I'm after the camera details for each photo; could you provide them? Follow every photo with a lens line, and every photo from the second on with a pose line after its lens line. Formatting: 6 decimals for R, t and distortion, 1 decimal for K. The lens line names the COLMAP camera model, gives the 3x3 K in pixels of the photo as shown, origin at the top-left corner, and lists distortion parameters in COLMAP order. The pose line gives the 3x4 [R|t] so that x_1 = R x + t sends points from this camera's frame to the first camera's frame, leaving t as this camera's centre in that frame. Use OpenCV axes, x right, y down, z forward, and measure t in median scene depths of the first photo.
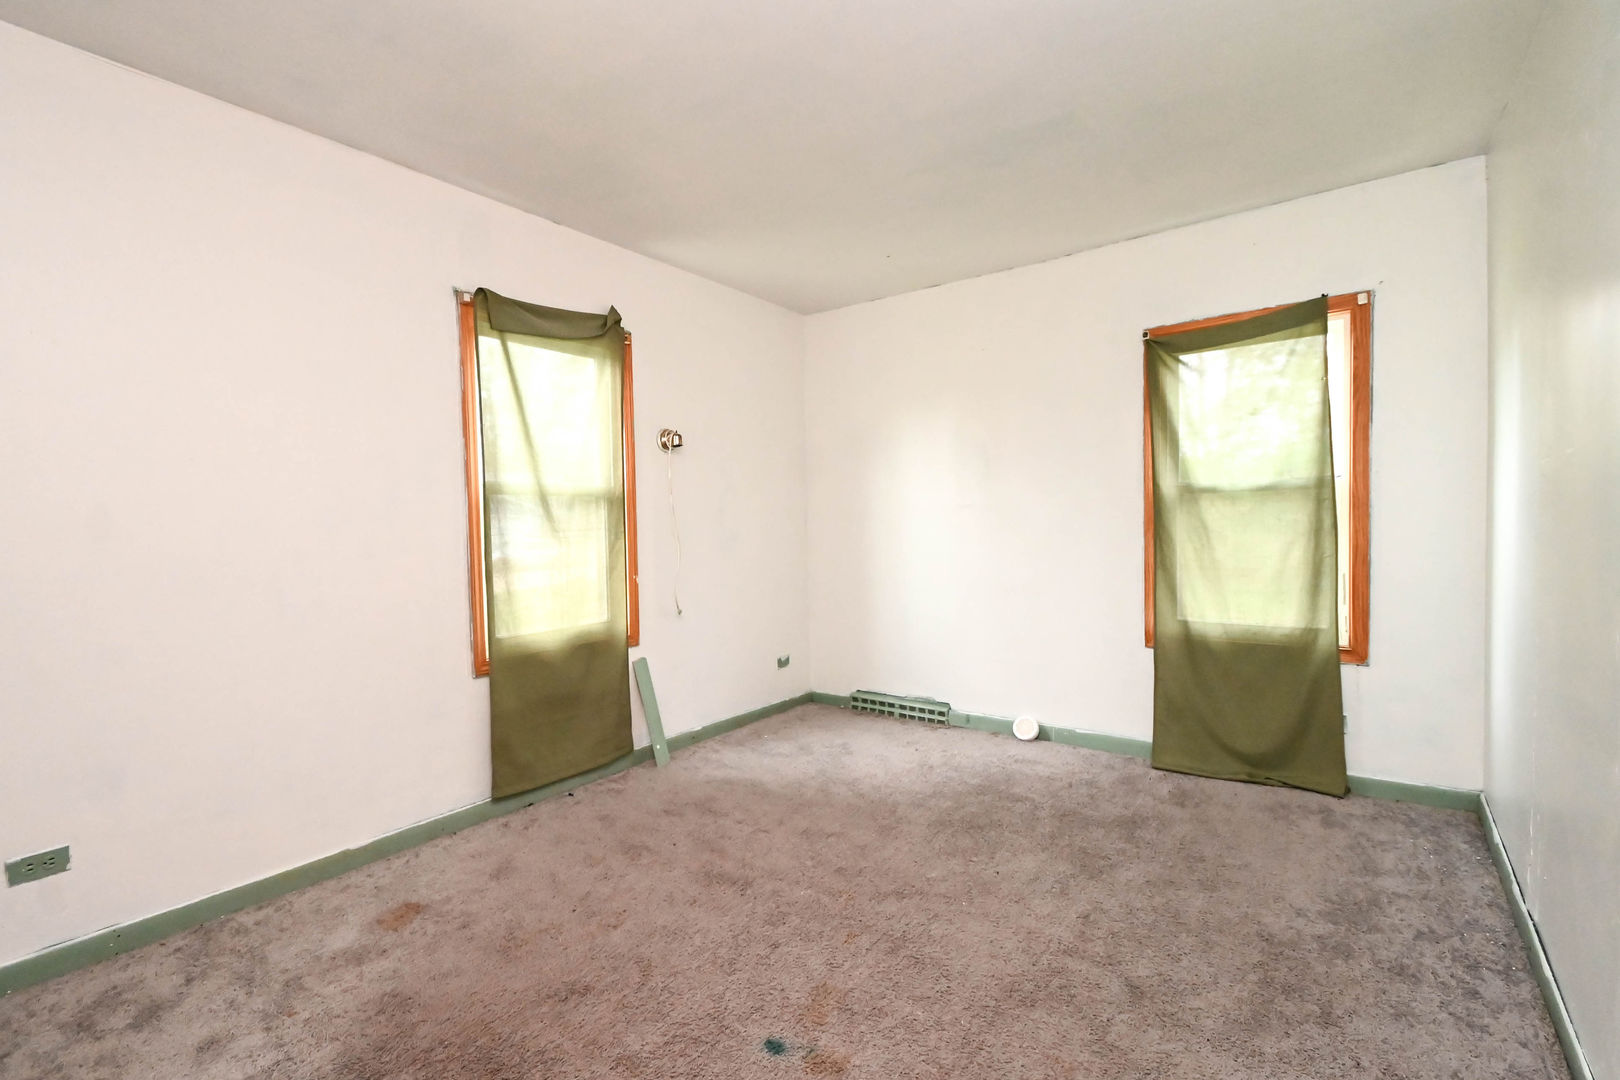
lens RADIAL K [[731.5, 0, 802.5], [0, 731.5, 542.5], [0, 0, 1]] dist [0.001423, -0.000682]
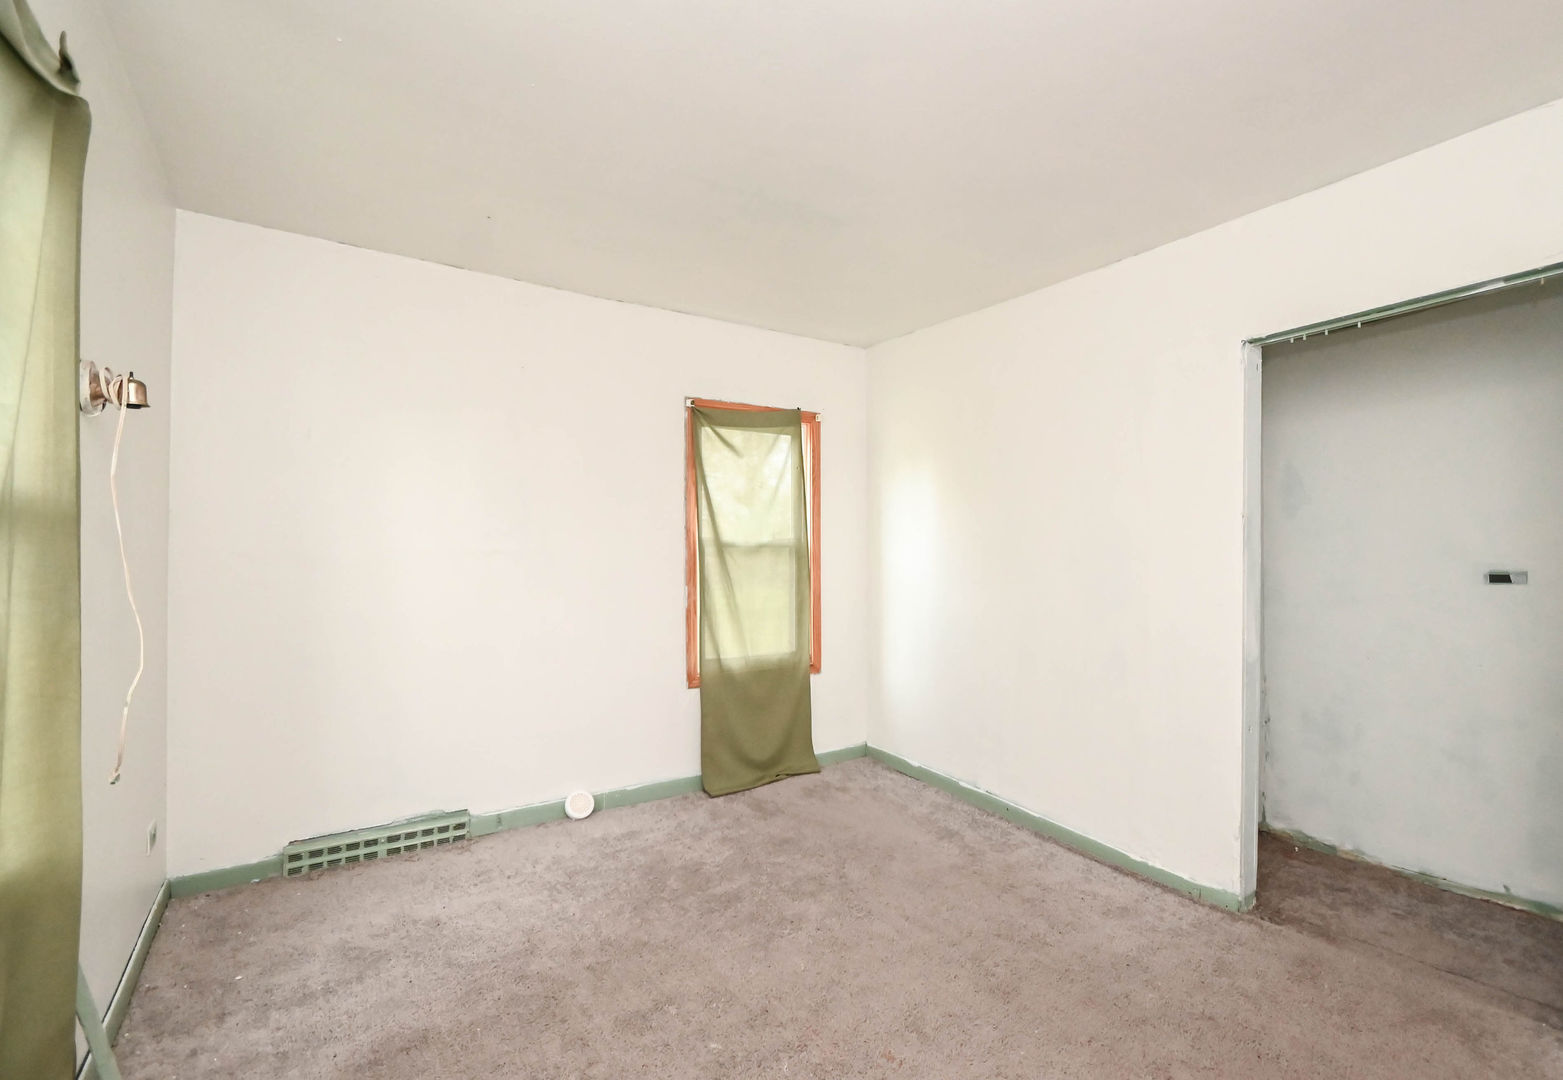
lens RADIAL K [[720.9, 0, 781.5], [0, 720.9, 540.0], [0, 0, 1]] dist [-0.000638, 0.000004]
pose [[0.314284, 0.040083, 0.948482, -0.520326], [0.022021, 0.998532, -0.049495, -0.020475], [-0.949074, 0.036442, 0.312940, 0.544496]]
